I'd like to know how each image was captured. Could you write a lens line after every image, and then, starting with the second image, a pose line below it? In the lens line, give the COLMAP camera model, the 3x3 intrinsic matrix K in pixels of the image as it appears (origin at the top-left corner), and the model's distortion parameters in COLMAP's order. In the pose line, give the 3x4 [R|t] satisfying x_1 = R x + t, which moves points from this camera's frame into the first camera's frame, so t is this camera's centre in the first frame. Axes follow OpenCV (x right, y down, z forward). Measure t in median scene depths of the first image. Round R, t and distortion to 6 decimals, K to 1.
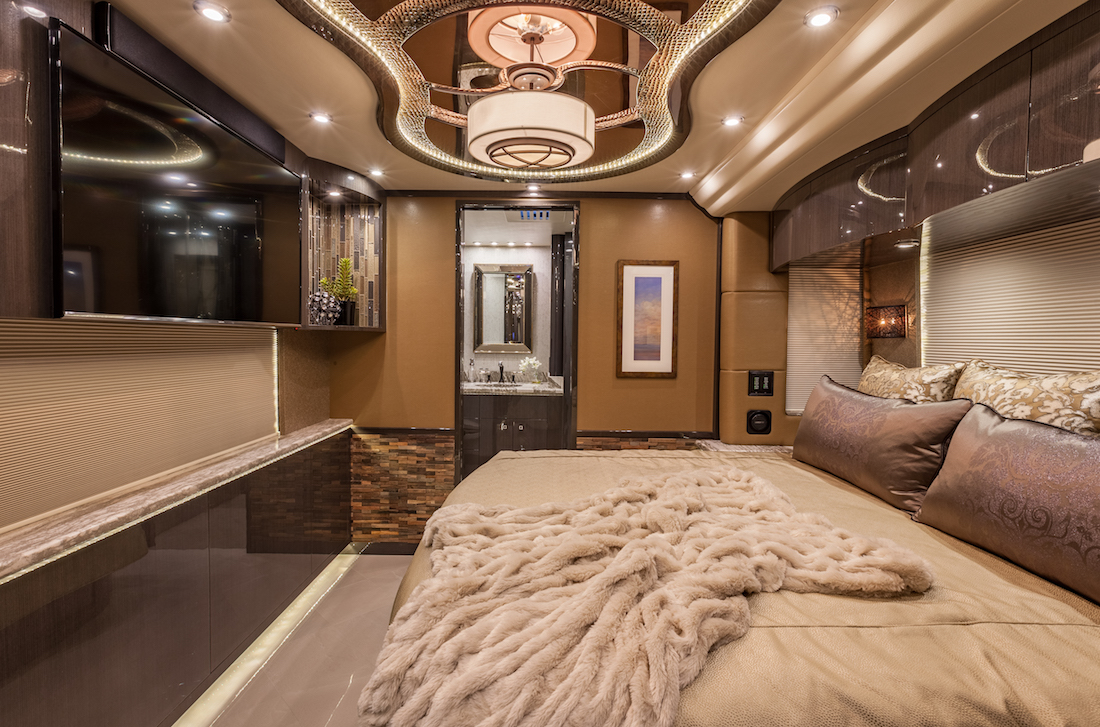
lens RADIAL K [[532.4, 0, 550.0], [0, 532.4, 363.5], [0, 0, 1]] dist [-0.000051, 0.000007]
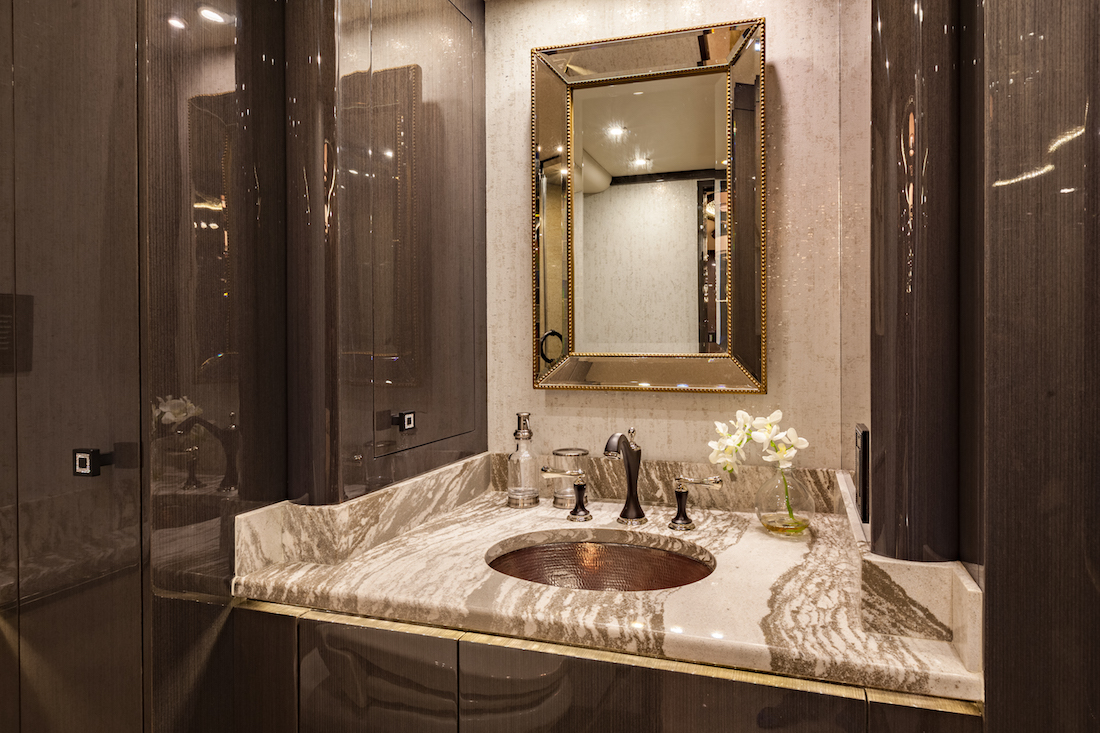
lens RADIAL K [[728.9, 0, 550.0], [0, 728.9, 366.5], [0, 0, 1]] dist [-0.001178, -0.000246]
pose [[0.944527, -0.008456, -0.328325, -0.018201], [-0.002314, 0.999472, -0.032400, -0.020485], [0.328425, 0.031362, 0.944009, 0.682833]]
